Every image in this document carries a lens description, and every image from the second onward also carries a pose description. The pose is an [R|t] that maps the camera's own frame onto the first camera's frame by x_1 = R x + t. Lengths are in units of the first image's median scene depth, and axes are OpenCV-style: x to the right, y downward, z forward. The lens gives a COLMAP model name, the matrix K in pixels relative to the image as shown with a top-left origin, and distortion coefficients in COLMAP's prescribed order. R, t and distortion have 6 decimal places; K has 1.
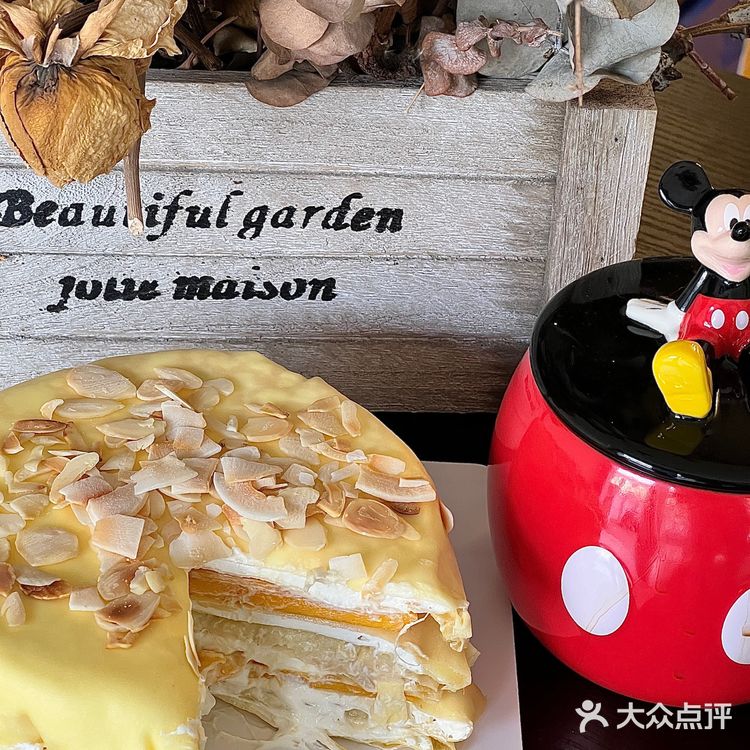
lens RADIAL K [[2432.3, 0, 420.5], [0, 2432.3, 375.8], [0, 0, 1]] dist [-0.038910, 0.000000]
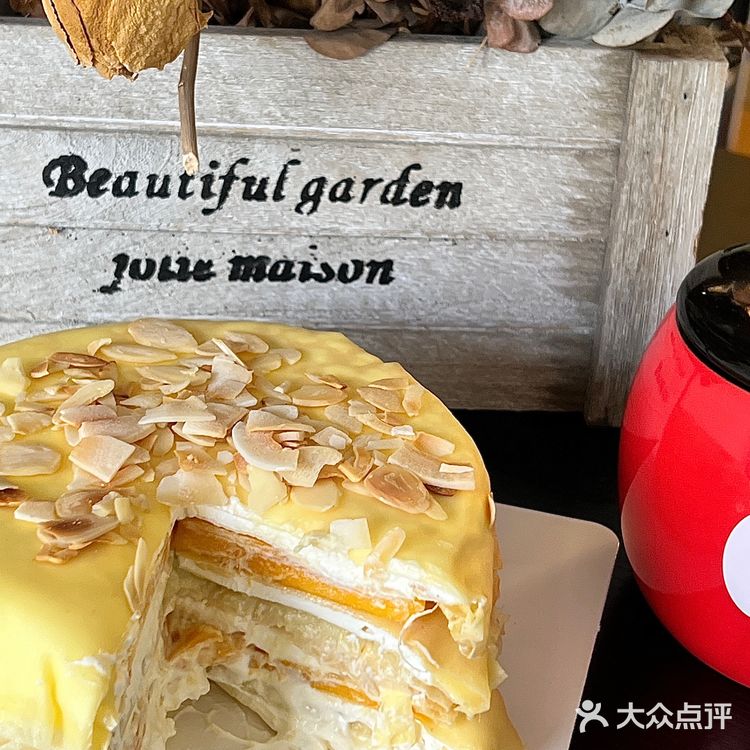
lens RADIAL K [[1759.2, 0, 352.2], [0, 1759.2, 387.5], [0, 0, 1]] dist [0.146624, 0.000000]
pose [[0.999687, -0.011164, -0.022378, -0.036823], [0.007718, 0.988876, -0.148542, 0.118975], [0.023787, 0.148323, 0.988653, 0.307727]]
